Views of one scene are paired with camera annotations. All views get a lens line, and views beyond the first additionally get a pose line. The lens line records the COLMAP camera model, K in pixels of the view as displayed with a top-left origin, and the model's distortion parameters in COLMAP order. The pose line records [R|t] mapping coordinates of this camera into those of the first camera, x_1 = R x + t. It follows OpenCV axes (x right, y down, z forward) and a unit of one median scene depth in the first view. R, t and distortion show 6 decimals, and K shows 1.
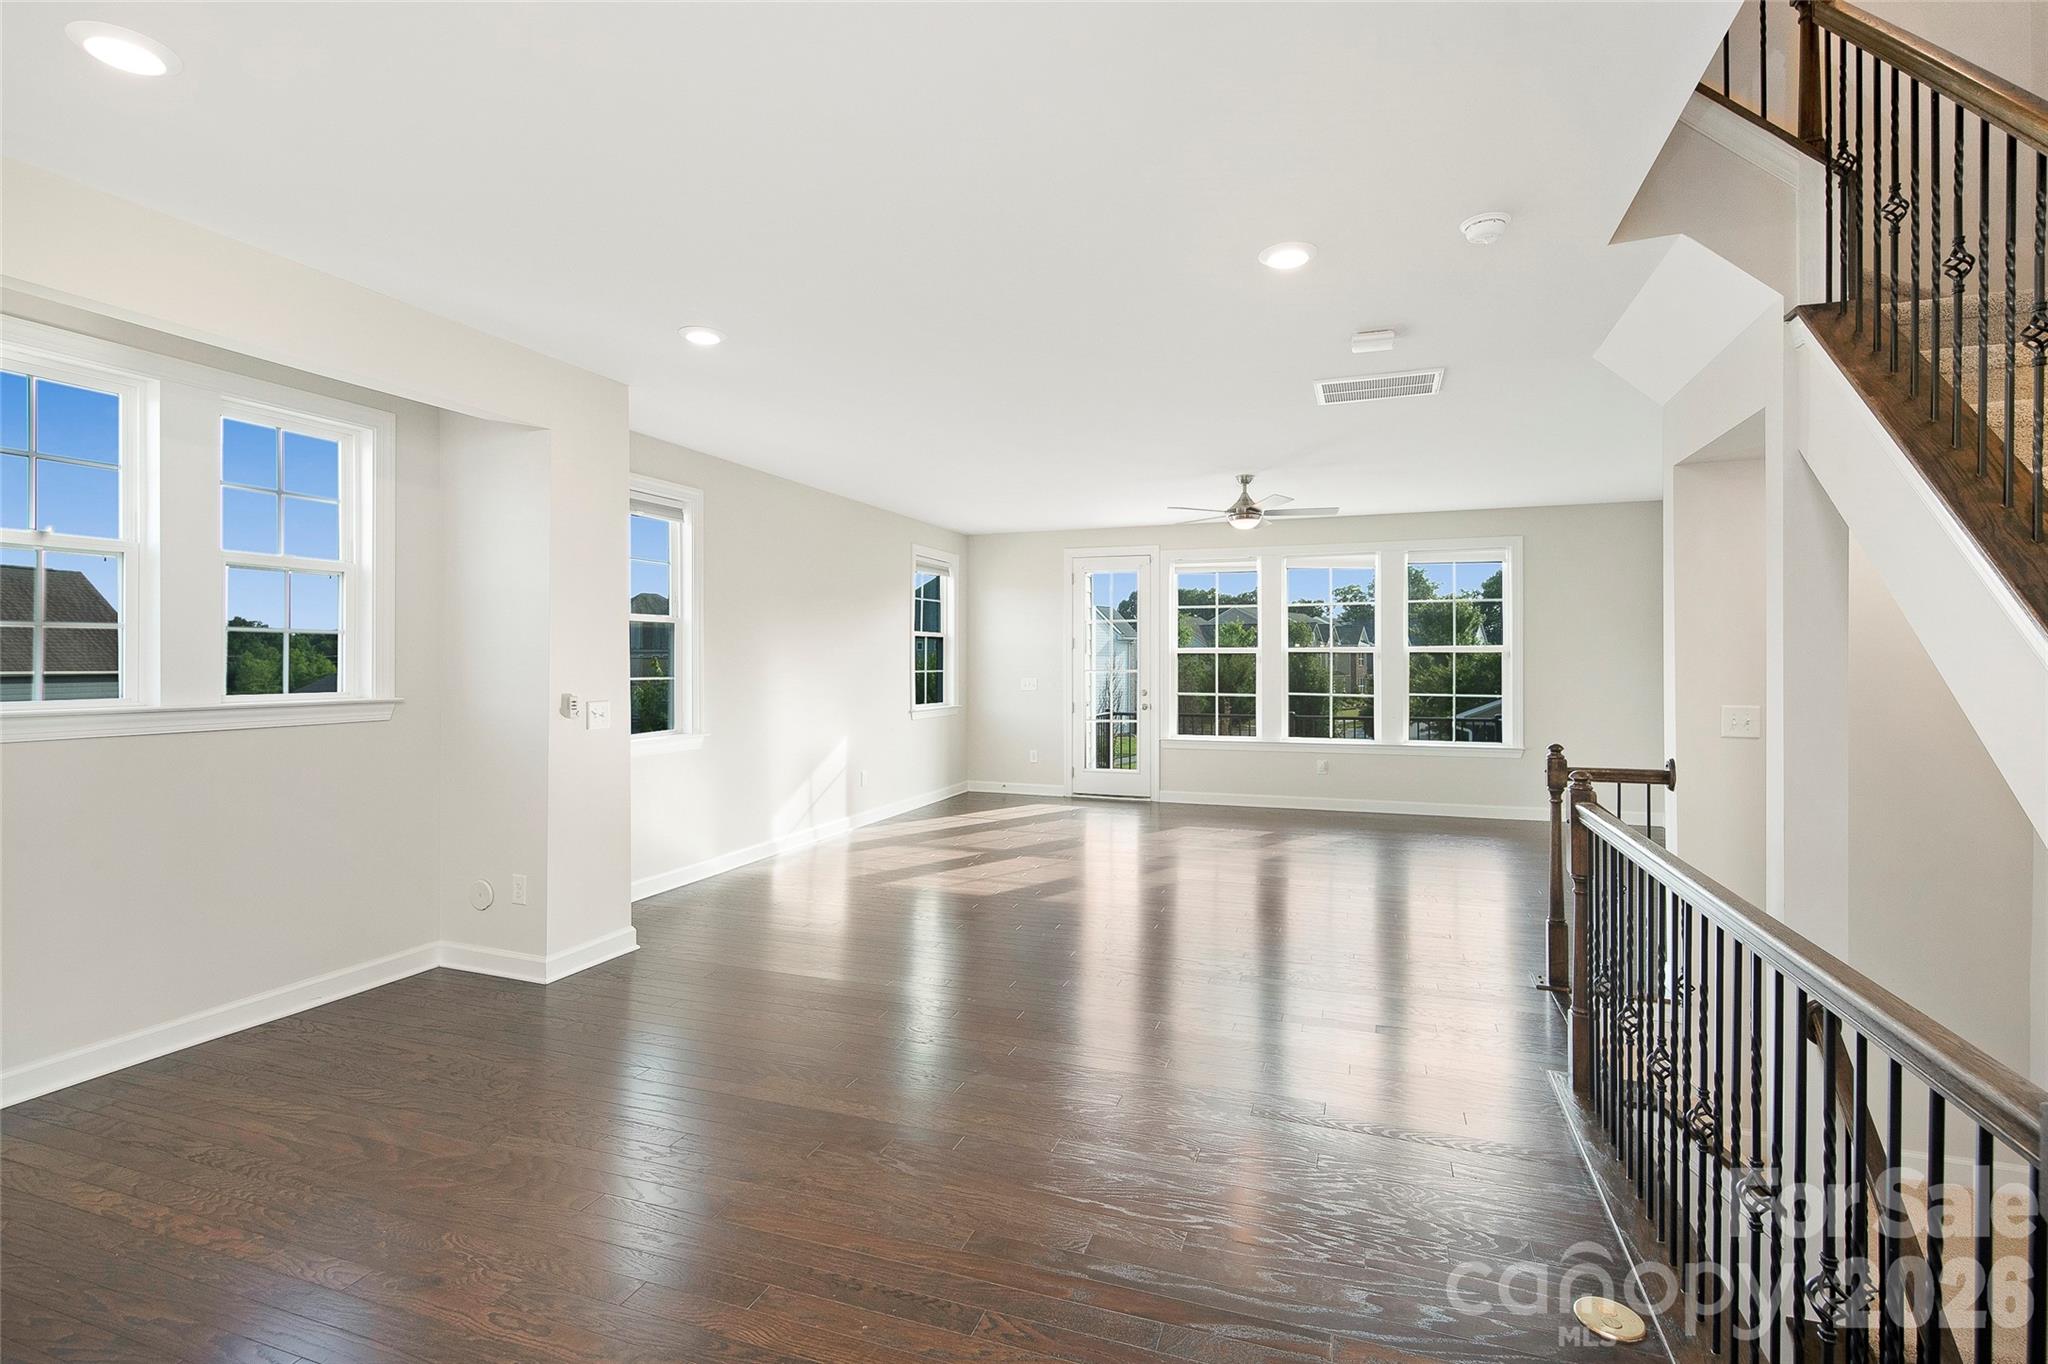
lens RADIAL K [[946.8, 0, 1040.3], [0, 946.8, 662.6], [0, 0, 1]] dist [0.000547, -0.000189]
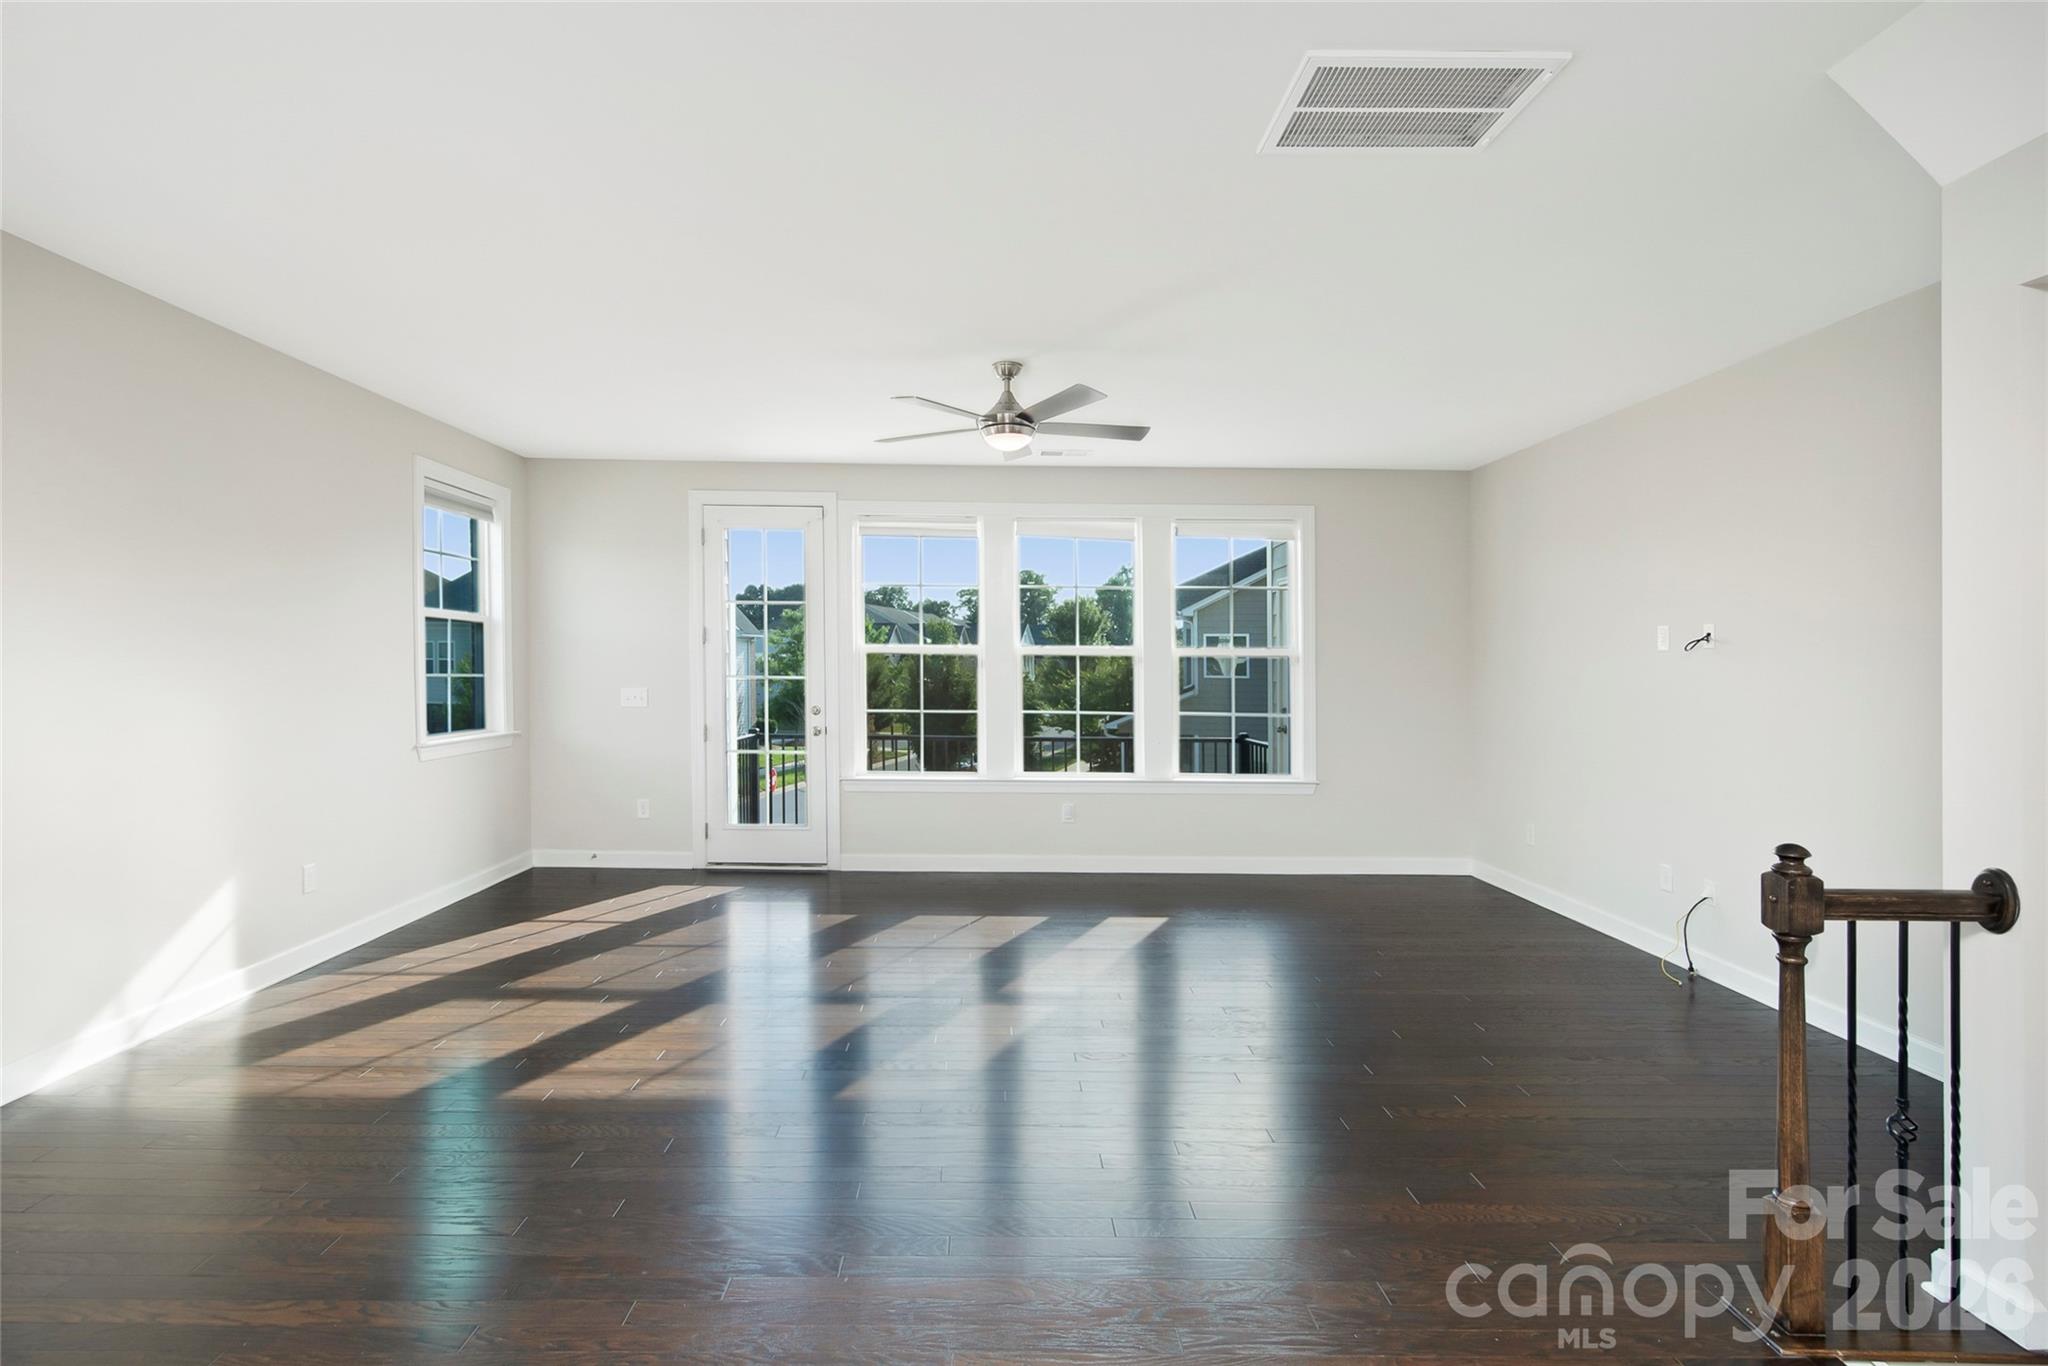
lens RADIAL K [[1012.2, 0, 987.3], [0, 1012.2, 677.6], [0, 0, 1]] dist [0.024117, -0.001373]
pose [[0.946524, 0.002850, 0.322620, -0.007164], [-0.007084, 0.999903, 0.011950, -0.001088], [-0.322555, -0.013597, 0.946453, 0.291550]]
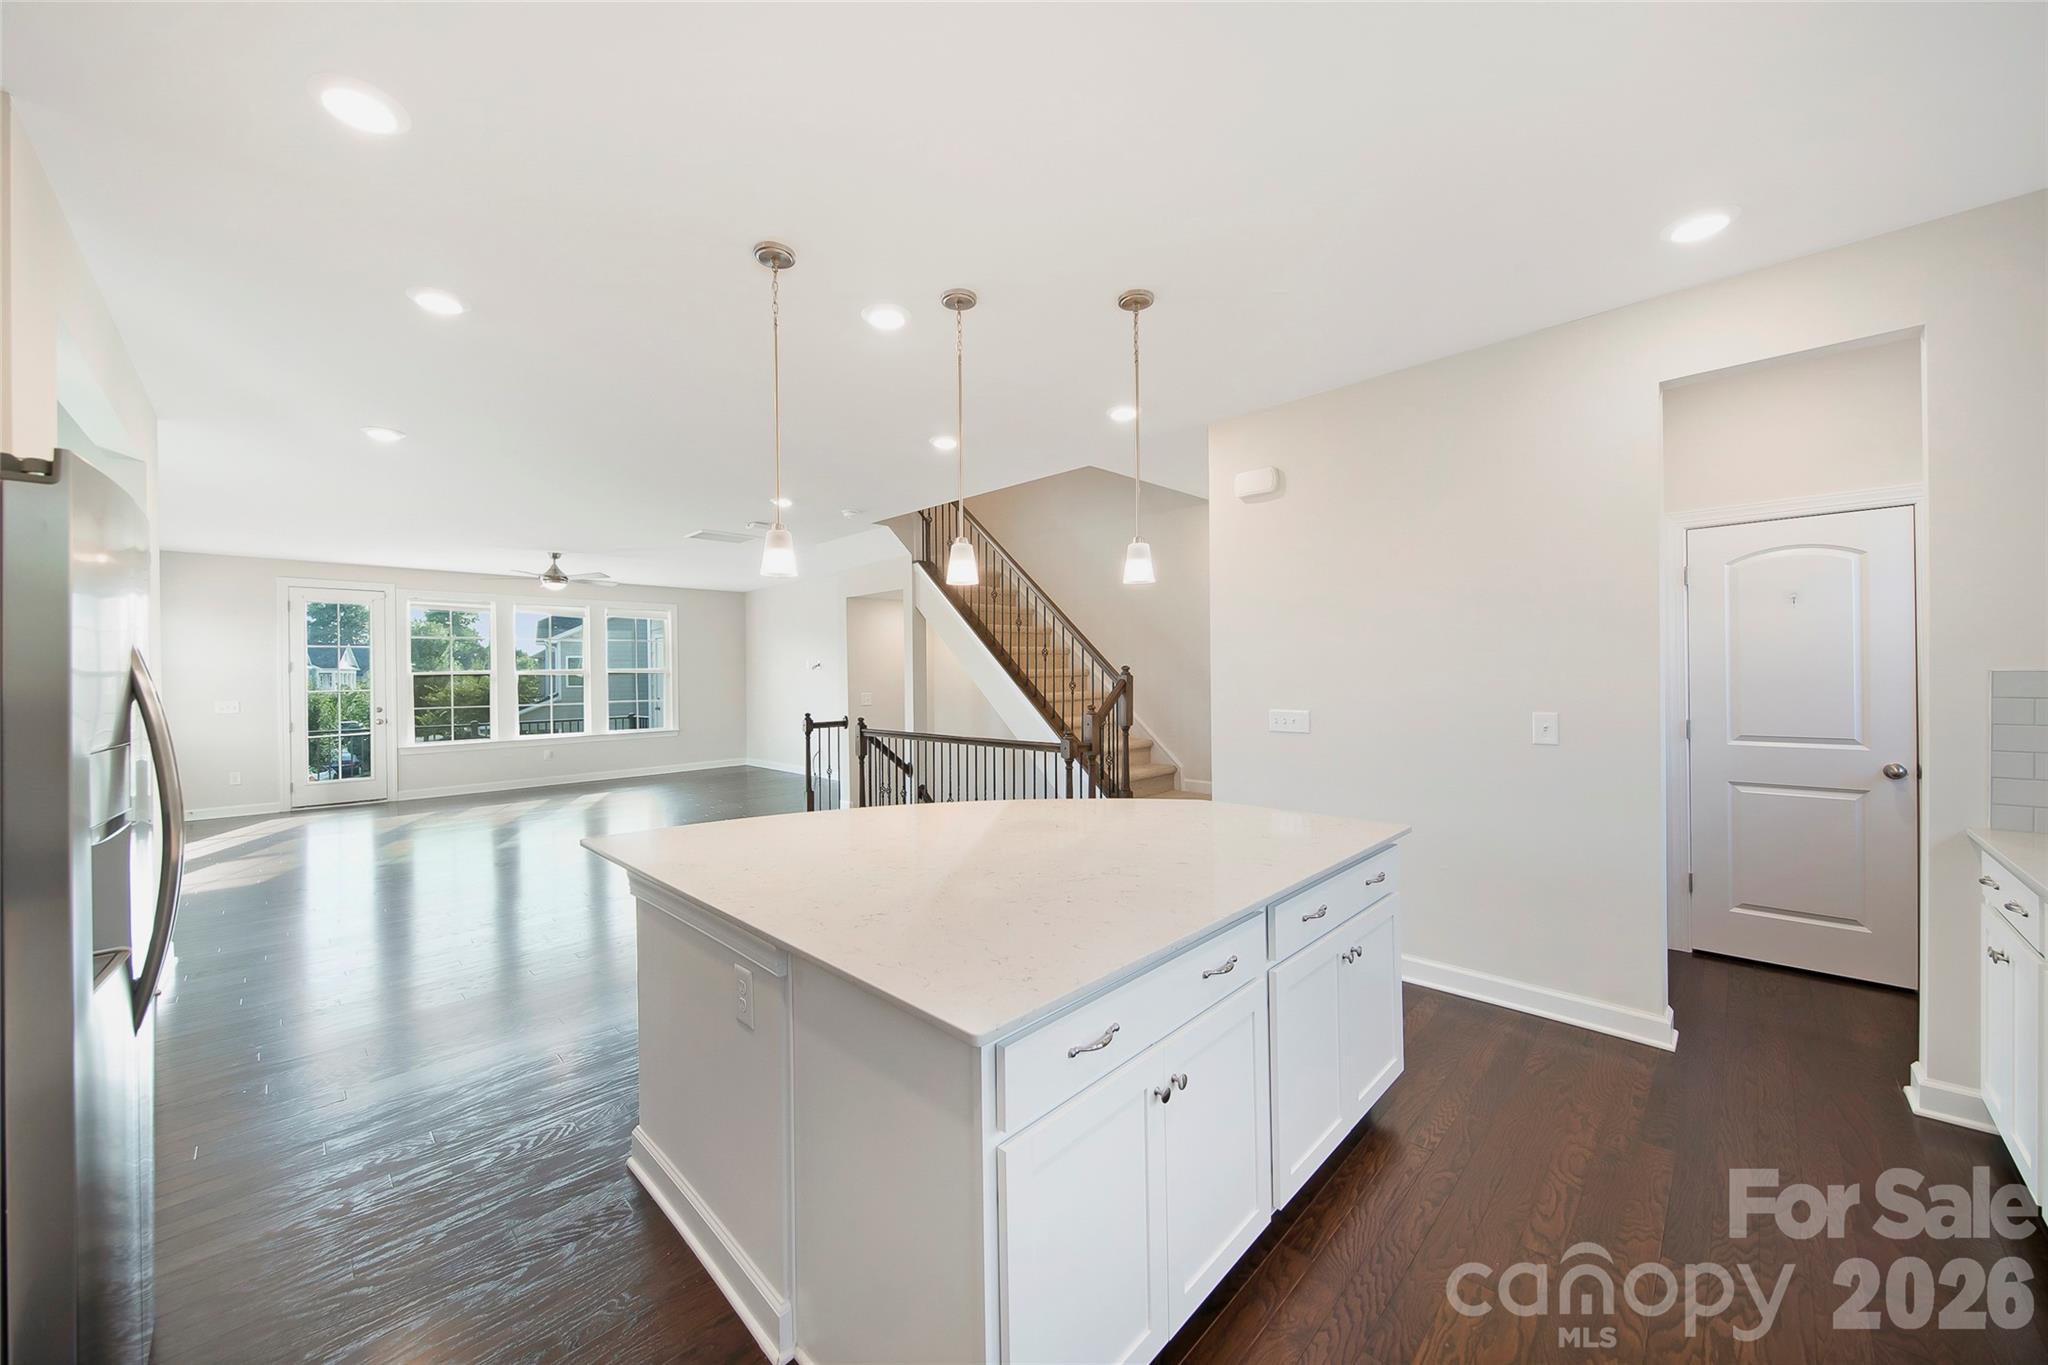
lens RADIAL K [[744.7, 0, 1010.3], [0, 744.7, 663.3], [0, 0, 1]] dist [0.009795, -0.000024]
pose [[0.436829, 0.005303, 0.899529, -0.395163], [0.014228, 0.999817, -0.012804, -0.001722], [-0.899432, 0.018392, 0.436673, -0.102459]]
